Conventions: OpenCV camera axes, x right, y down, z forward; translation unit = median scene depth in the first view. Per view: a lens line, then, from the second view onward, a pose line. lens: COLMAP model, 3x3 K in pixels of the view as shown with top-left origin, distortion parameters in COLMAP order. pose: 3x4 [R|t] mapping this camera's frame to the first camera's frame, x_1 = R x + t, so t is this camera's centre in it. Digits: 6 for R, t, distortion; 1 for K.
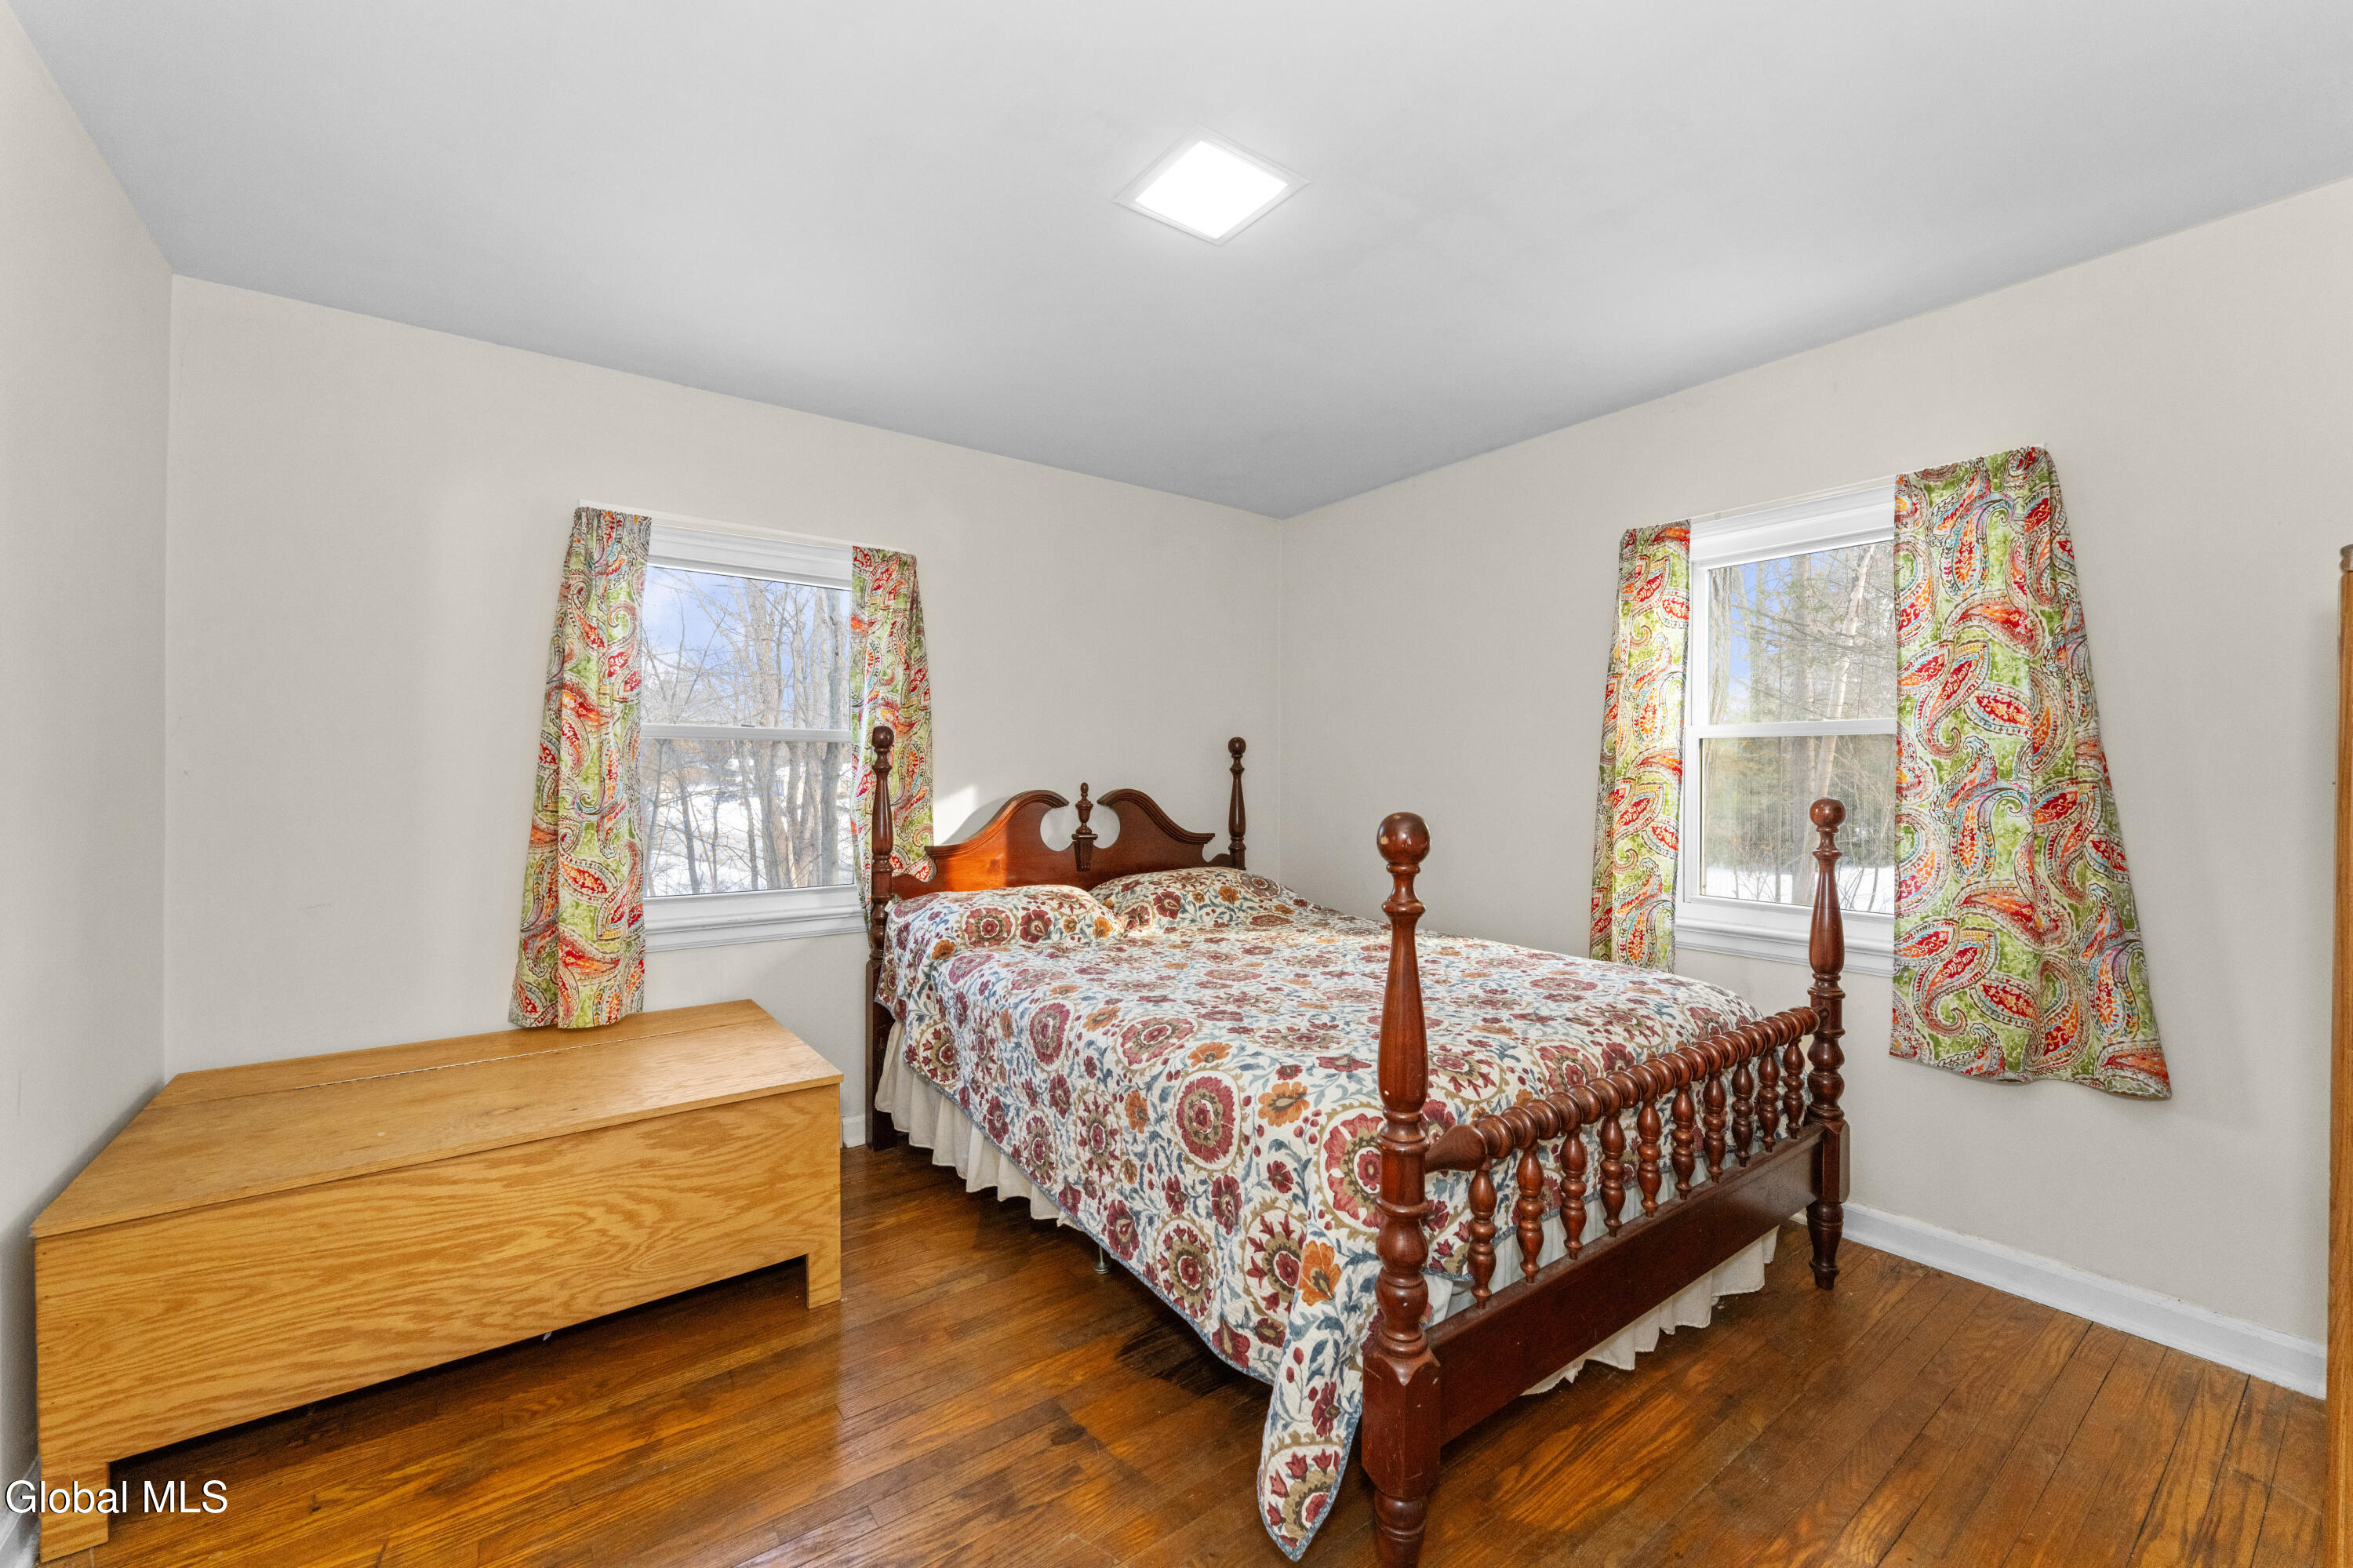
lens RADIAL K [[950.1, 0, 1172.6], [0, 950.1, 764.0], [0, 0, 1]] dist [-0.000218, 0.000087]
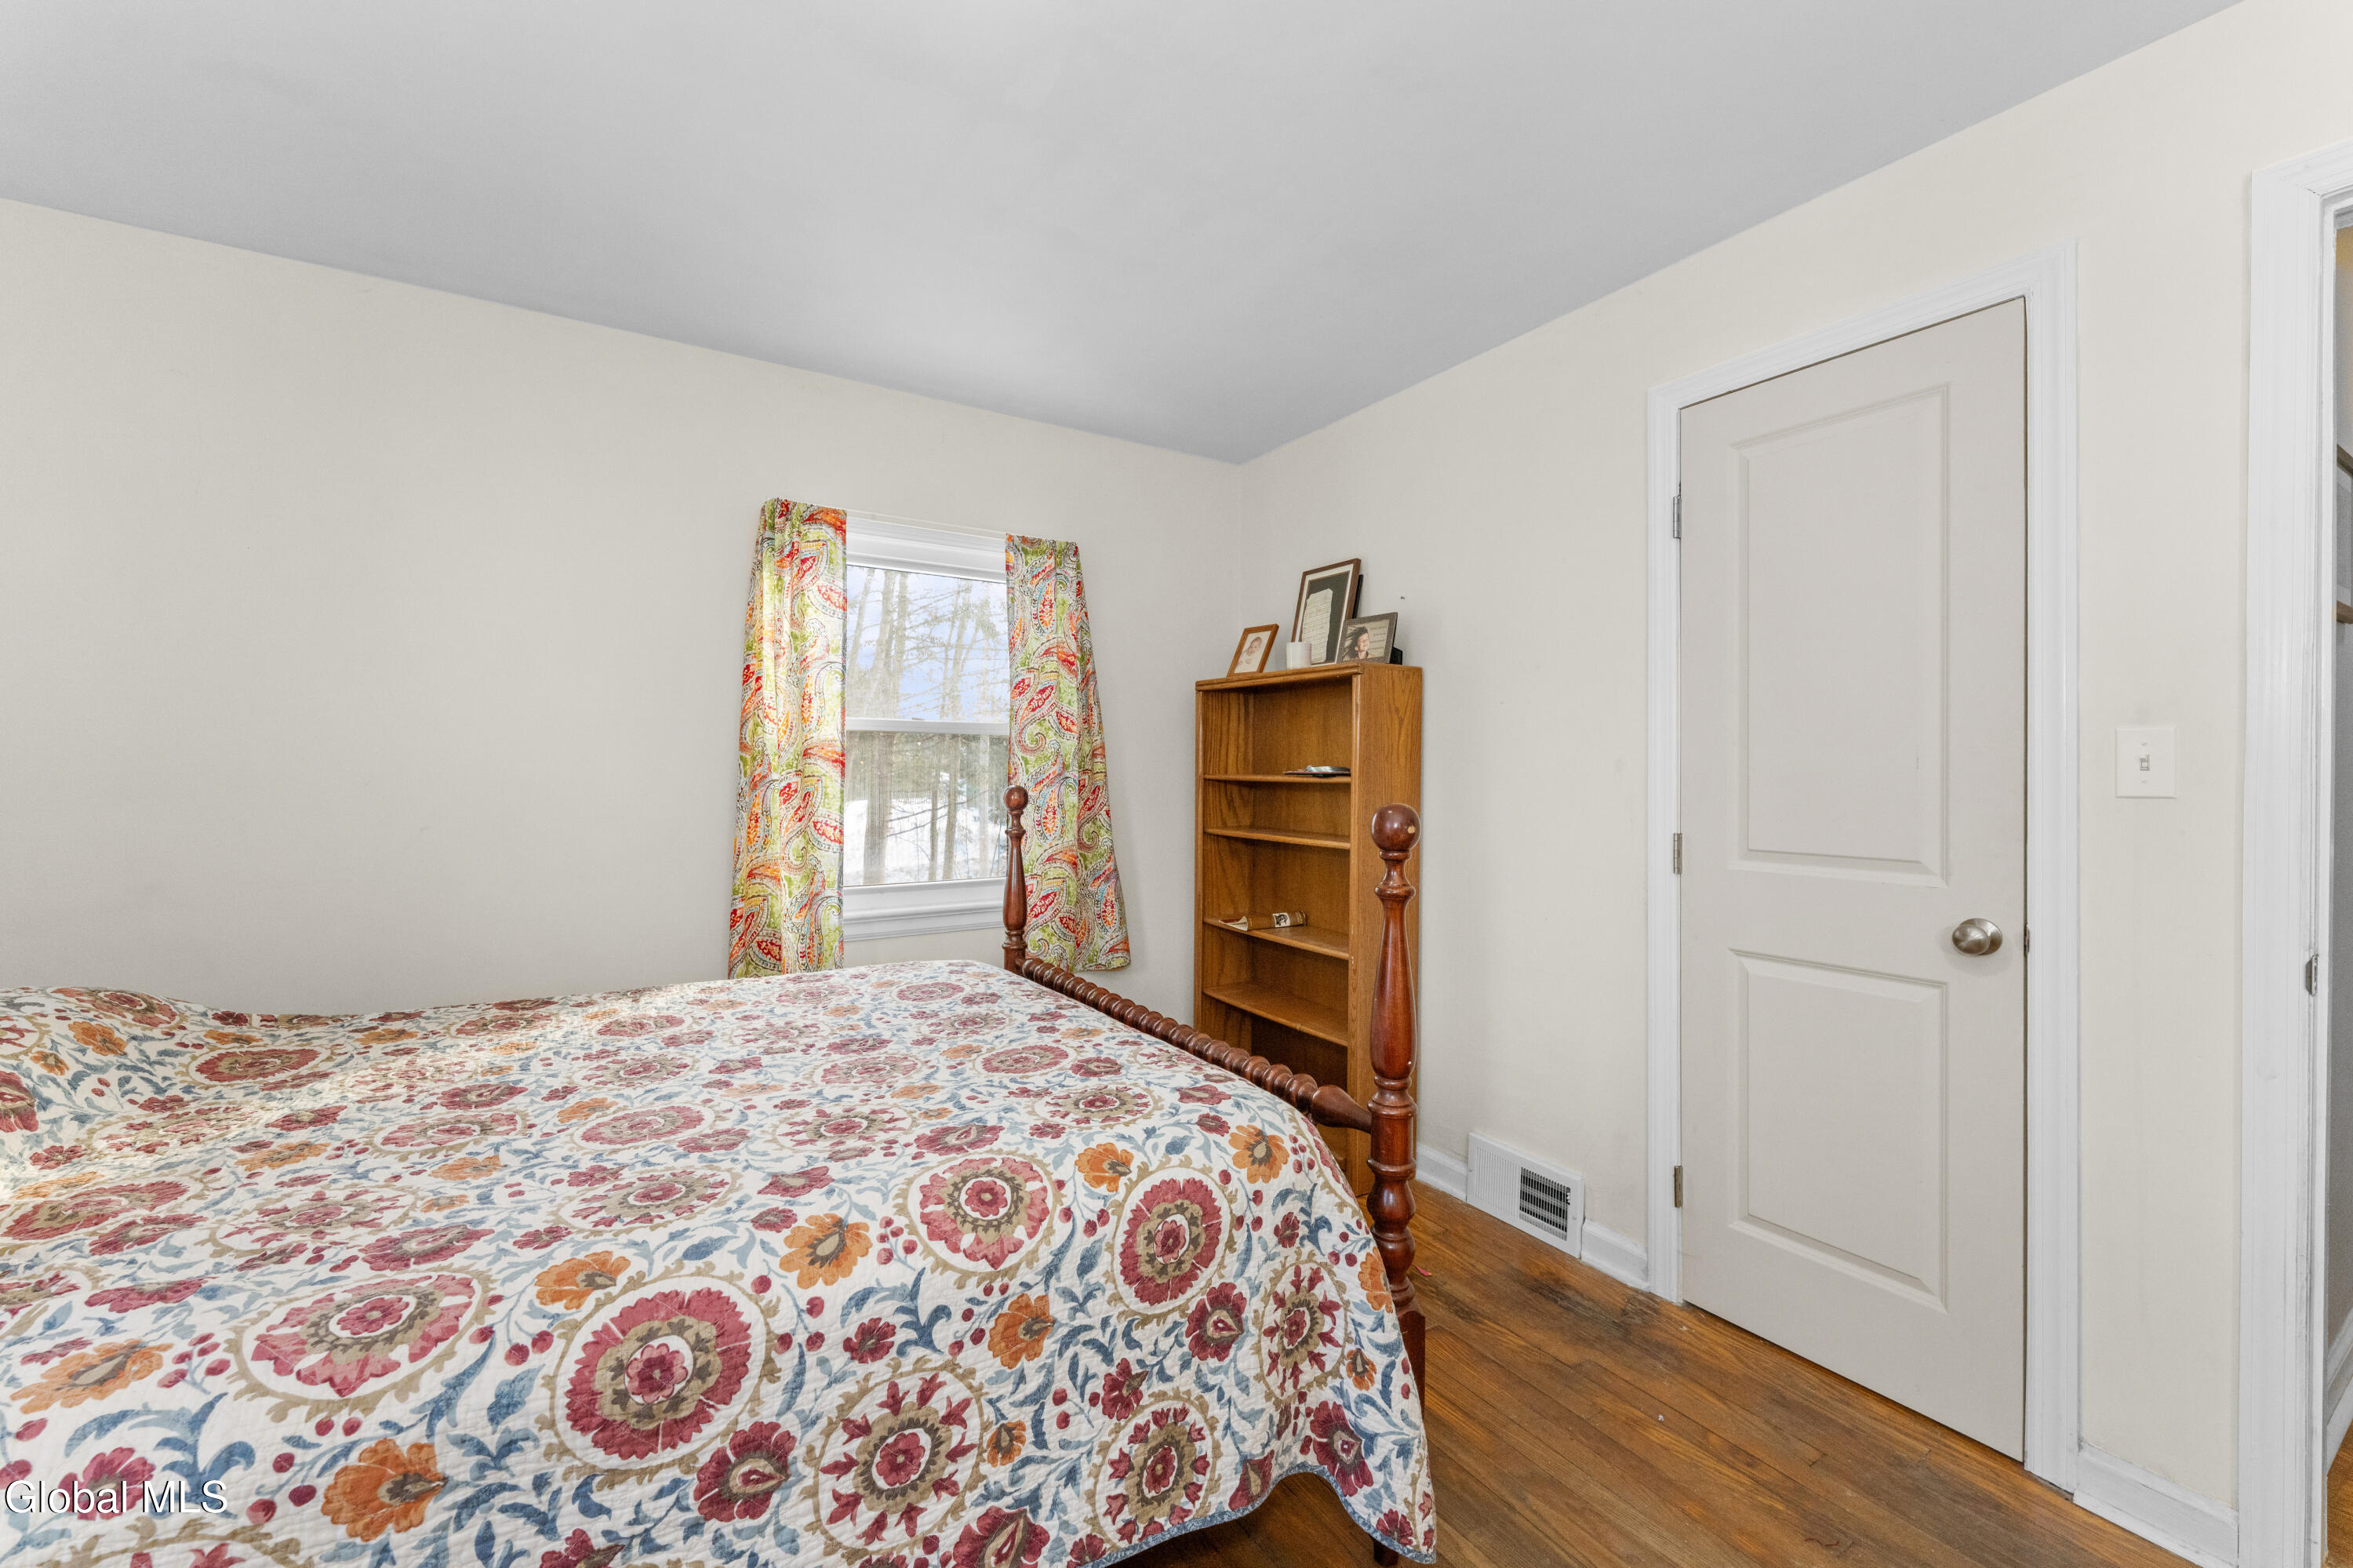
lens RADIAL K [[950.1, 0, 1172.6], [0, 950.1, 764.0], [0, 0, 1]] dist [-0.000218, 0.000087]
pose [[0.063168, 0.004390, 0.997993, -0.625701], [-0.014146, 0.999894, -0.003503, 0.009936], [-0.997903, -0.013897, 0.063223, 0.865982]]
